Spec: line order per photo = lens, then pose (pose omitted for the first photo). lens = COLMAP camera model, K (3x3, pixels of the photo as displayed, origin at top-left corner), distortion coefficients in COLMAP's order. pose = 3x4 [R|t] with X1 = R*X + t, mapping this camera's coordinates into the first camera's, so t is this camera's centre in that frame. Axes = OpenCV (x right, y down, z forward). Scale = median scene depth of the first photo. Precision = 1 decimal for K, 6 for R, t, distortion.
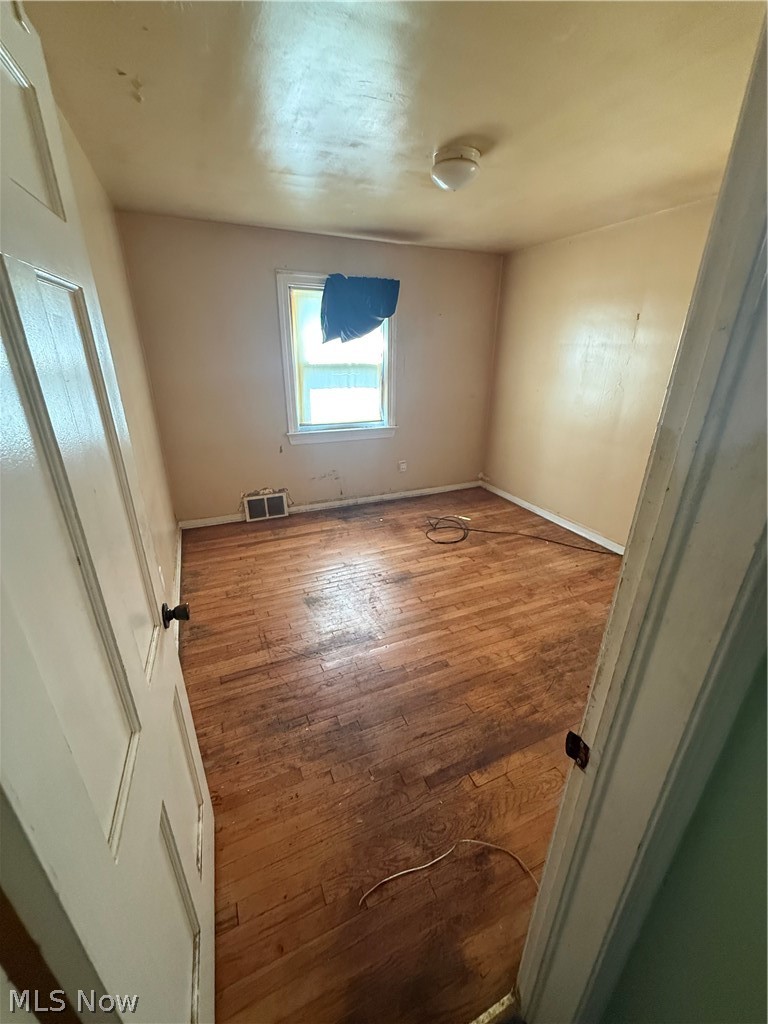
lens RADIAL K [[409.0, 0, 386.7], [0, 409.0, 510.8], [0, 0, 1]] dist [0.000441, 0.000395]
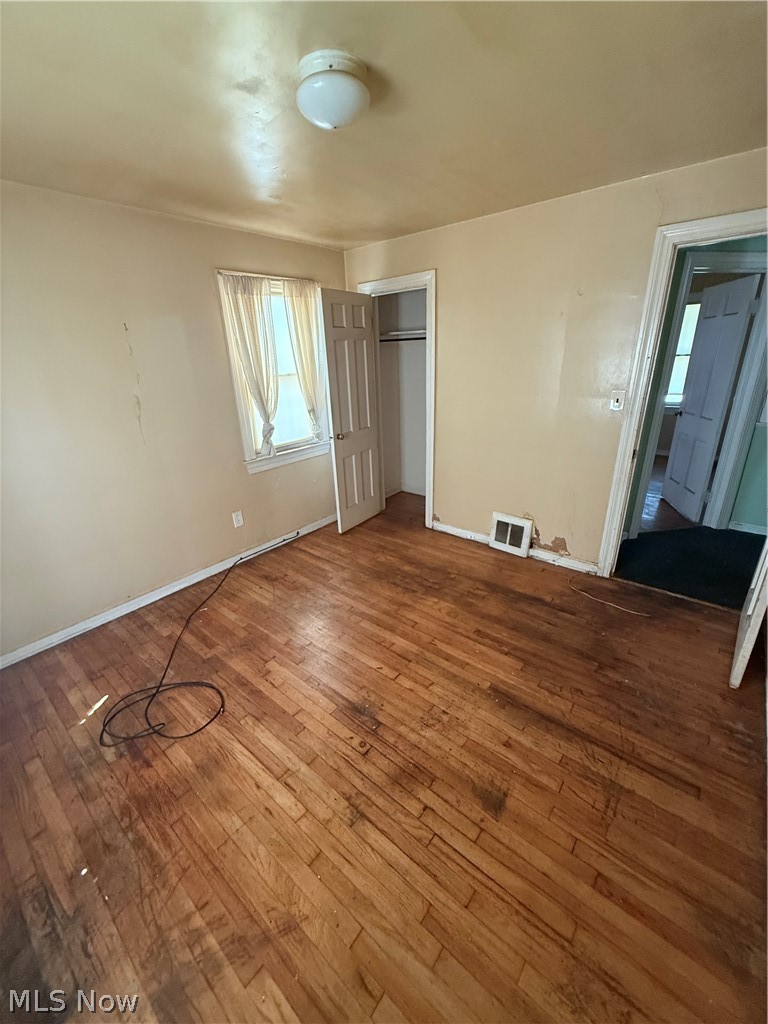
lens RADIAL K [[409.0, 0, 381.9], [0, 409.0, 510.0], [0, 0, 1]] dist [0.000441, 0.000395]
pose [[-0.439741, -0.317274, 0.840217, -0.382325], [0.368720, 0.789273, 0.491012, -0.356021], [-0.818946, 0.525723, -0.230091, 0.855252]]
